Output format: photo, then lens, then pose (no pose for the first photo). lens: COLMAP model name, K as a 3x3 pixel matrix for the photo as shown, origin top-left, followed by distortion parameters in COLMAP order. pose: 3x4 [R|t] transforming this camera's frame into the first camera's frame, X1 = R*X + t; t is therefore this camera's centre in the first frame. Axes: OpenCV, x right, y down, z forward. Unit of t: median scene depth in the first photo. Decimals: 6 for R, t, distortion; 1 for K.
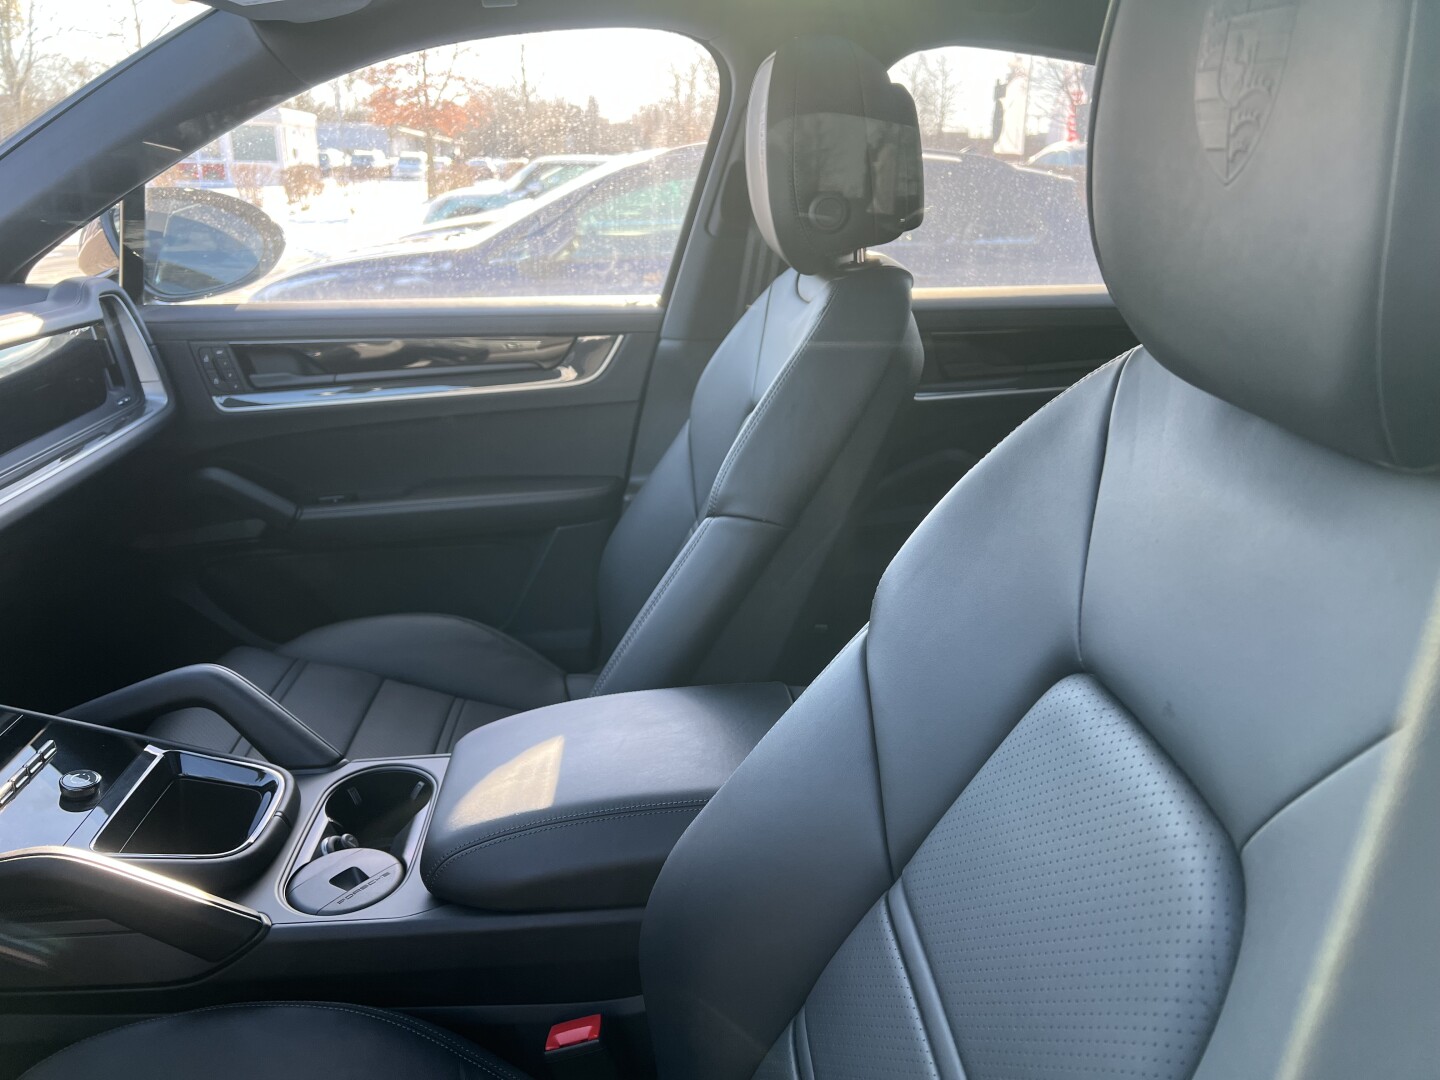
lens RADIAL K [[1095.5, 0, 714.7], [0, 1095.5, 540.8], [0, 0, 1]] dist [0.059961, -0.066400]
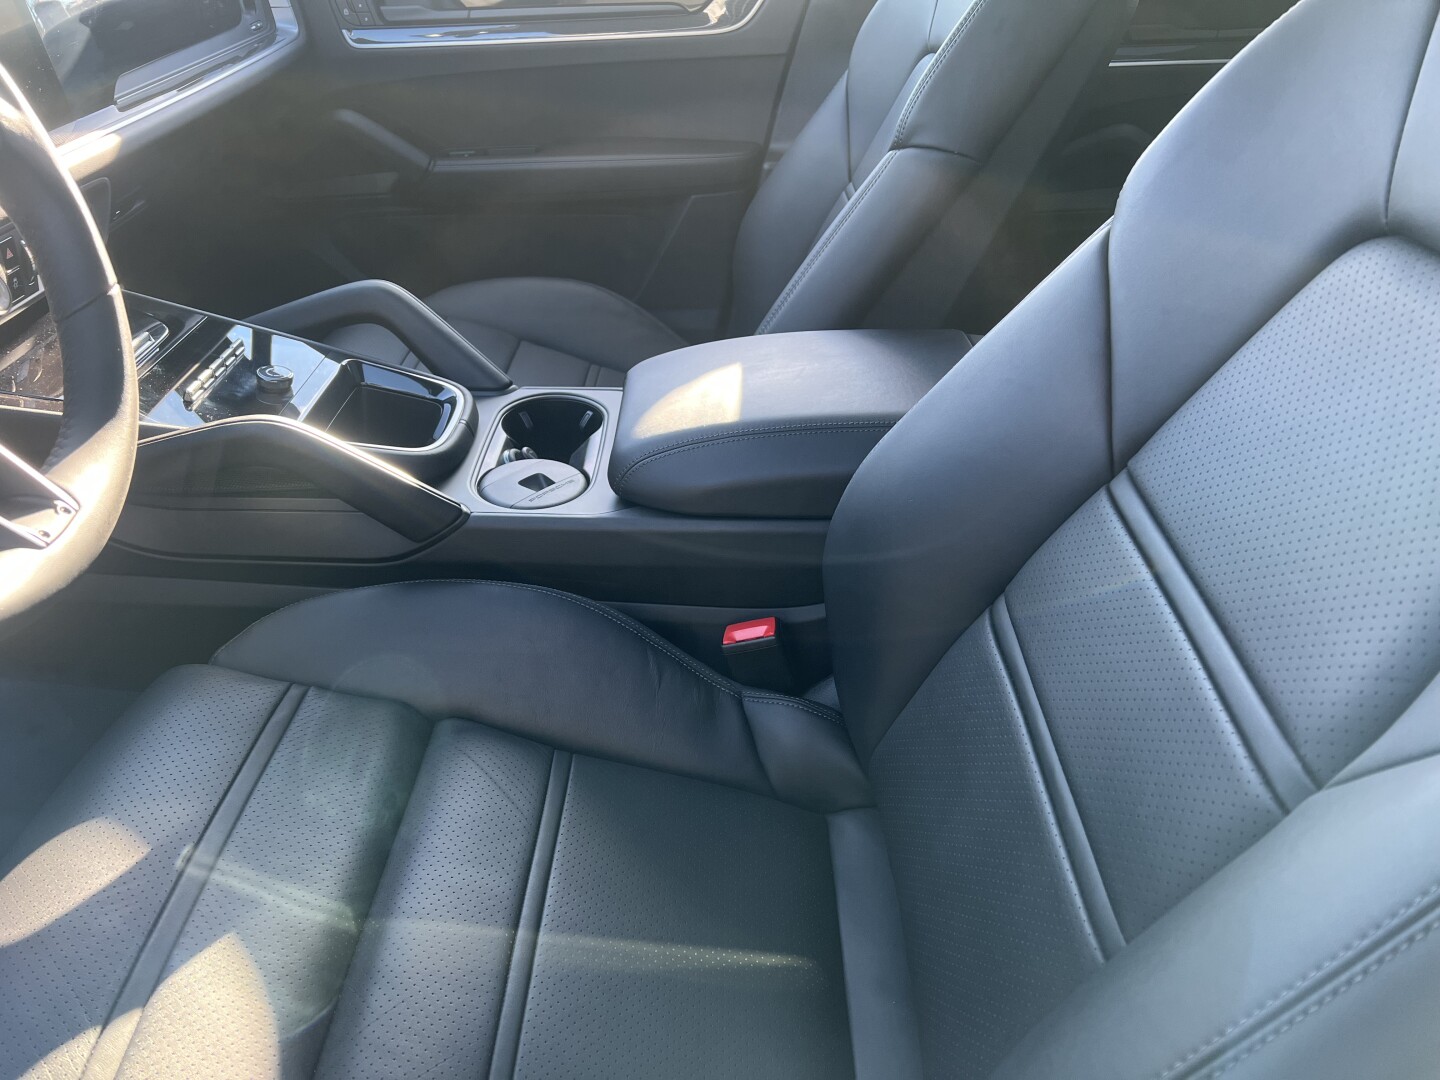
lens RADIAL K [[1095.5, 0, 714.7], [0, 1095.5, 540.8], [0, 0, 1]] dist [0.059961, -0.066400]
pose [[0.996828, 0.061266, -0.050792, -0.091056], [-0.048308, 0.973022, 0.225597, 0.100456], [0.063243, -0.222428, 0.972896, -0.004517]]
